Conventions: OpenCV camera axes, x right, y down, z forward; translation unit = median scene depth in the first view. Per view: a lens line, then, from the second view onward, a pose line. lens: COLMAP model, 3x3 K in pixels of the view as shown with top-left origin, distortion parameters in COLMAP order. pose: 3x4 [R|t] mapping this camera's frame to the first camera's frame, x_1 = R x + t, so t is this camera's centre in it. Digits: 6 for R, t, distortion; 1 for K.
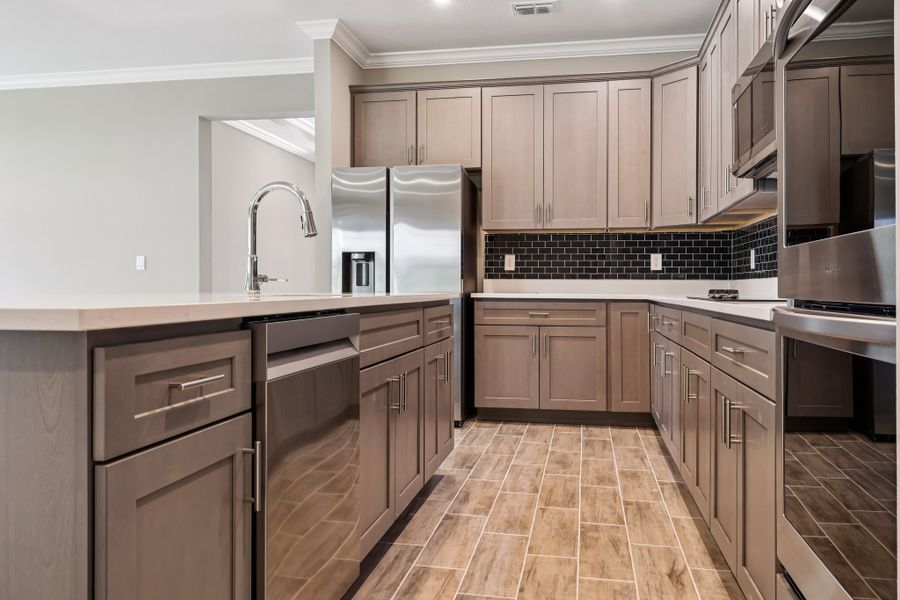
lens RADIAL K [[714.6, 0, 444.3], [0, 714.6, 287.0], [0, 0, 1]] dist [0.004585, -0.011934]
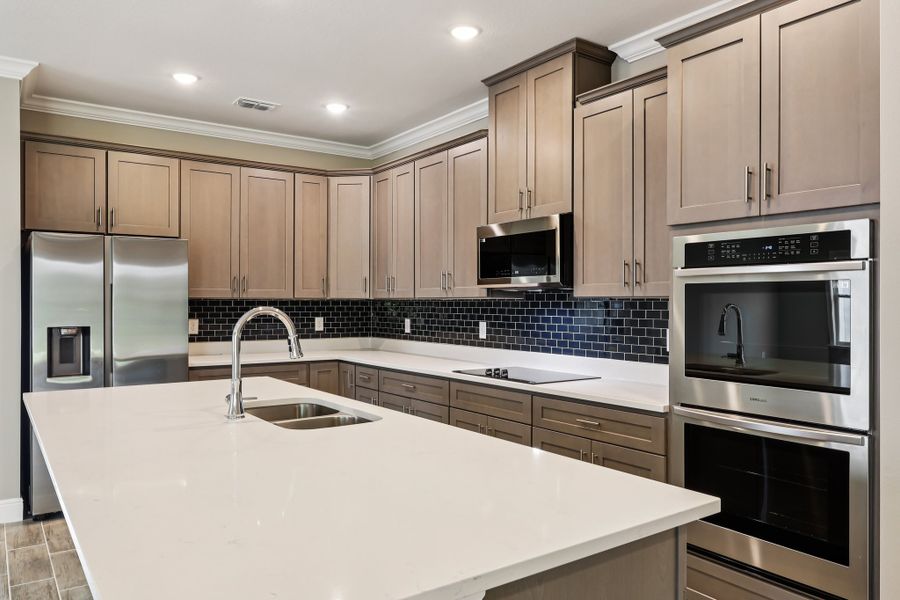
lens RADIAL K [[644.3, 0, 451.4], [0, 644.3, 294.2], [0, 0, 1]] dist [-0.013420, -0.004677]
pose [[0.682902, 0.005087, 0.730493, -0.368250], [0.002095, 0.999958, -0.008922, -0.078940], [-0.730507, 0.007623, 0.682862, 0.088406]]
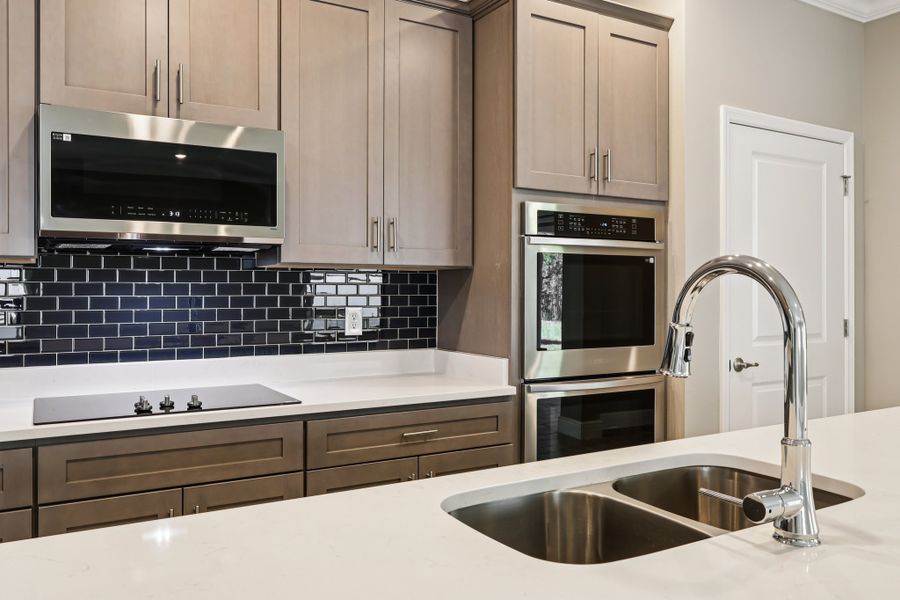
lens RADIAL K [[714.6, 0, 448.8], [0, 714.6, 286.5], [0, 0, 1]] dist [0.004585, -0.011934]
pose [[-0.669473, -0.000247, 0.742836, -0.220468], [-0.002240, 0.999996, -0.001687, -0.064568], [-0.742833, -0.002793, -0.669471, 0.722913]]
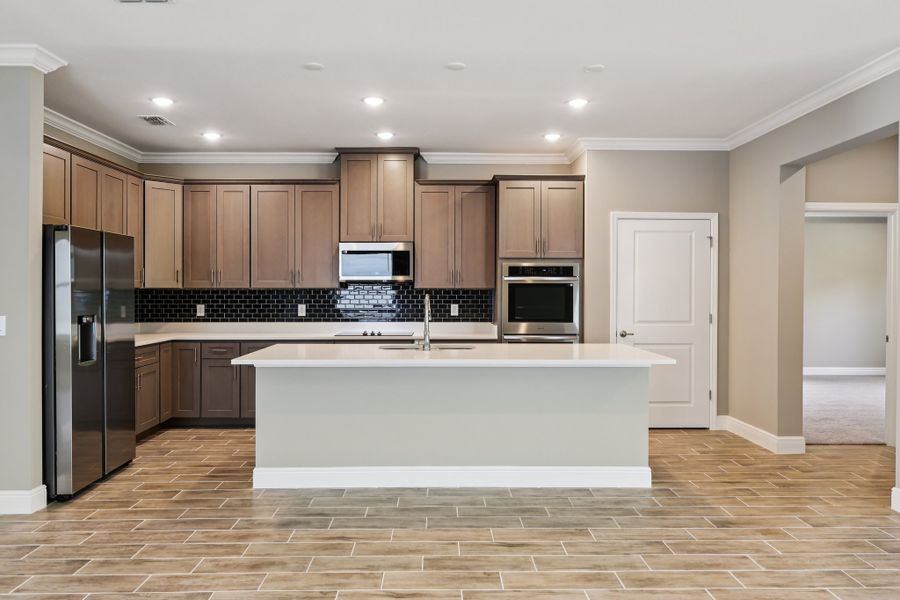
lens RADIAL K [[643.4, 0, 450.0], [0, 643.4, 291.2], [0, 0, 1]] dist [0.005542, -0.004431]
pose [[-0.213198, -0.007382, 0.976981, -1.038050], [-0.001127, 0.999973, 0.007310, -0.085121], [-0.977008, 0.000457, -0.213200, 0.676890]]
